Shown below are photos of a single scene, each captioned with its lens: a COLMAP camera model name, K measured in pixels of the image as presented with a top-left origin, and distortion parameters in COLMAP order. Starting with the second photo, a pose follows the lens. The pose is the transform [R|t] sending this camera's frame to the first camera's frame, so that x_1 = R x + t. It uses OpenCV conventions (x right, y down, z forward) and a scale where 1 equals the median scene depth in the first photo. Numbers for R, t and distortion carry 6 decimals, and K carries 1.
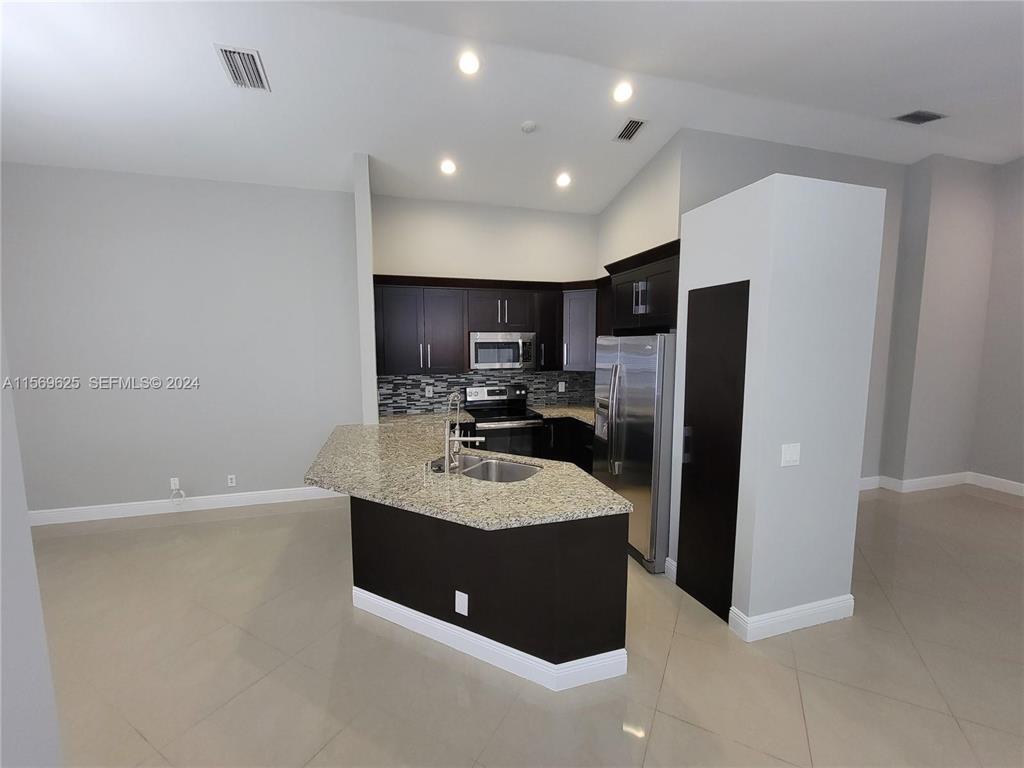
lens RADIAL K [[421.3, 0, 511.5], [0, 421.3, 387.6], [0, 0, 1]] dist [0.001945, -0.000992]
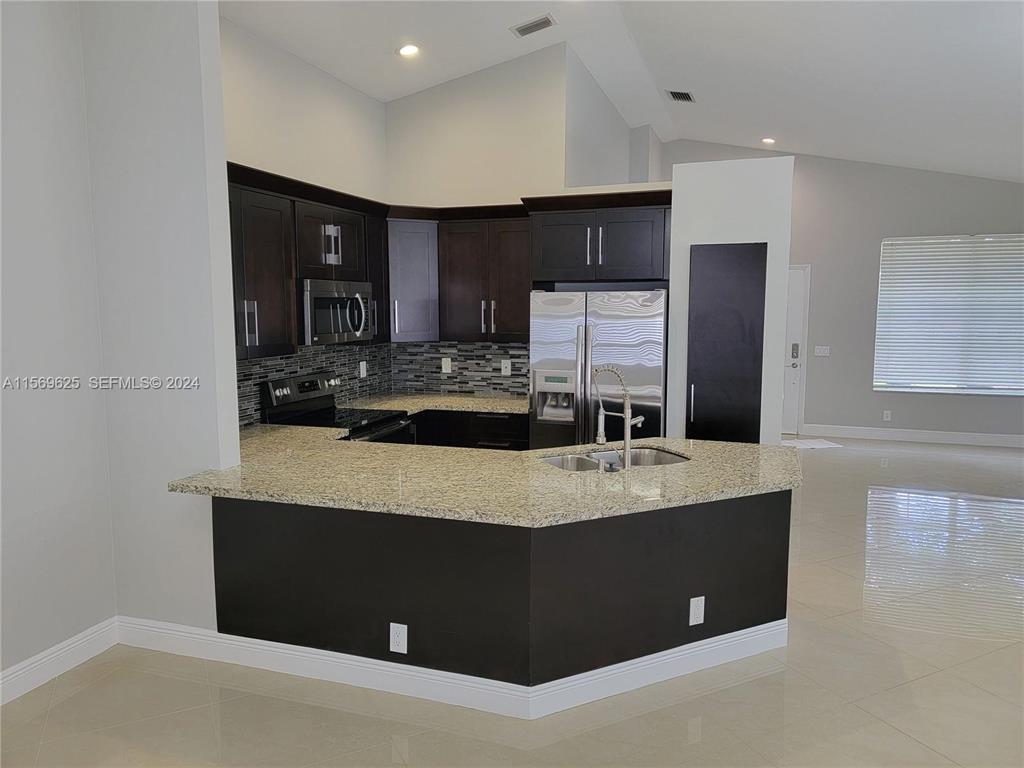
lens RADIAL K [[718.5, 0, 517.7], [0, 718.5, 378.2], [0, 0, 1]] dist [0.046420, -0.000439]
pose [[0.566091, -0.087718, 0.819662, -0.840316], [0.089085, 0.995009, 0.044957, -0.021802], [-0.819515, 0.047570, 0.571080, 0.262494]]
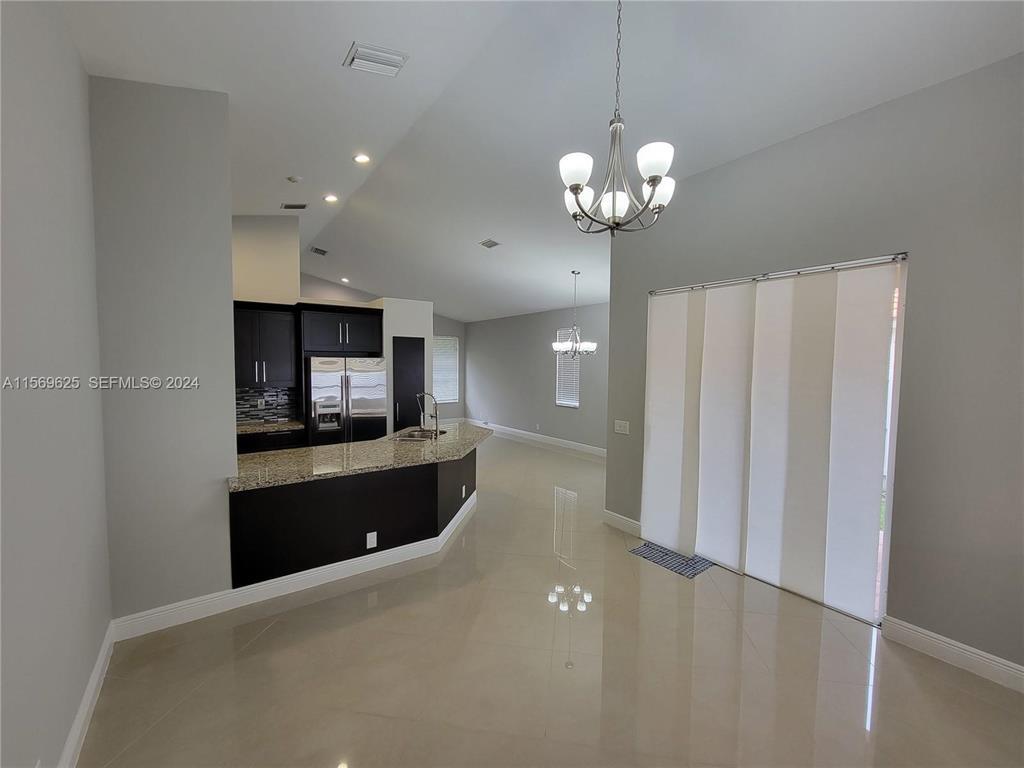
lens RADIAL K [[422.4, 0, 514.0], [0, 422.4, 386.6], [0, 0, 1]] dist [-0.000581, -0.000283]
pose [[-0.345551, -0.055455, 0.936760, -1.195153], [0.092714, 0.991351, 0.092887, -0.085636], [-0.933809, 0.118948, -0.337420, 0.808814]]
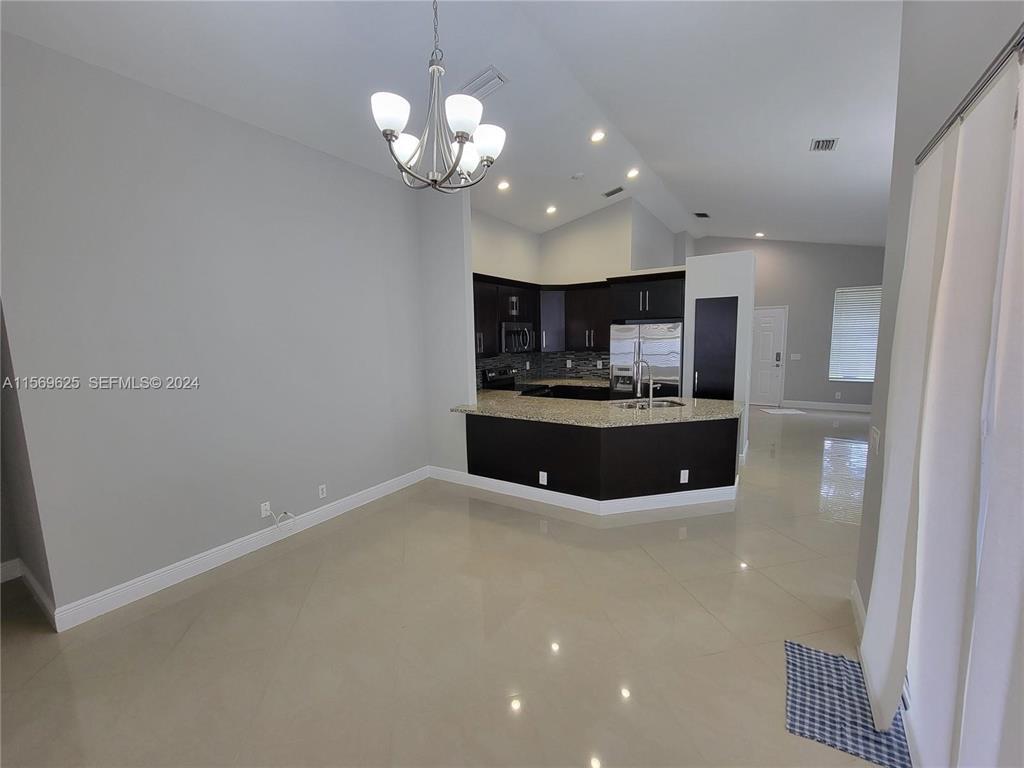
lens RADIAL K [[421.3, 0, 511.5], [0, 421.3, 387.6], [0, 0, 1]] dist [0.001945, -0.000992]
pose [[0.750525, -0.099173, 0.653359, -1.015796], [0.091823, 0.994735, 0.045511, 0.002790], [-0.654432, 0.025836, 0.755679, 0.084228]]
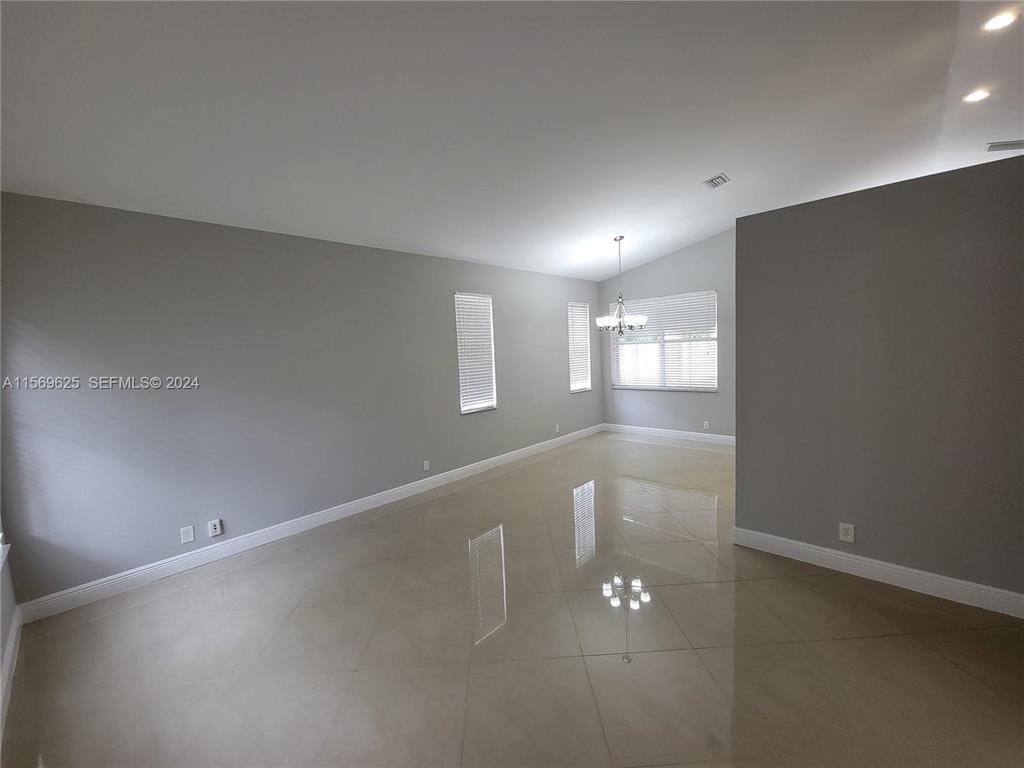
lens RADIAL K [[421.3, 0, 511.5], [0, 421.3, 387.6], [0, 0, 1]] dist [0.001945, -0.000992]
pose [[-0.856721, 0.099300, -0.506132, 1.280829], [0.005193, 0.982903, 0.184050, -0.101280], [0.515755, 0.155051, -0.842589, 1.101747]]
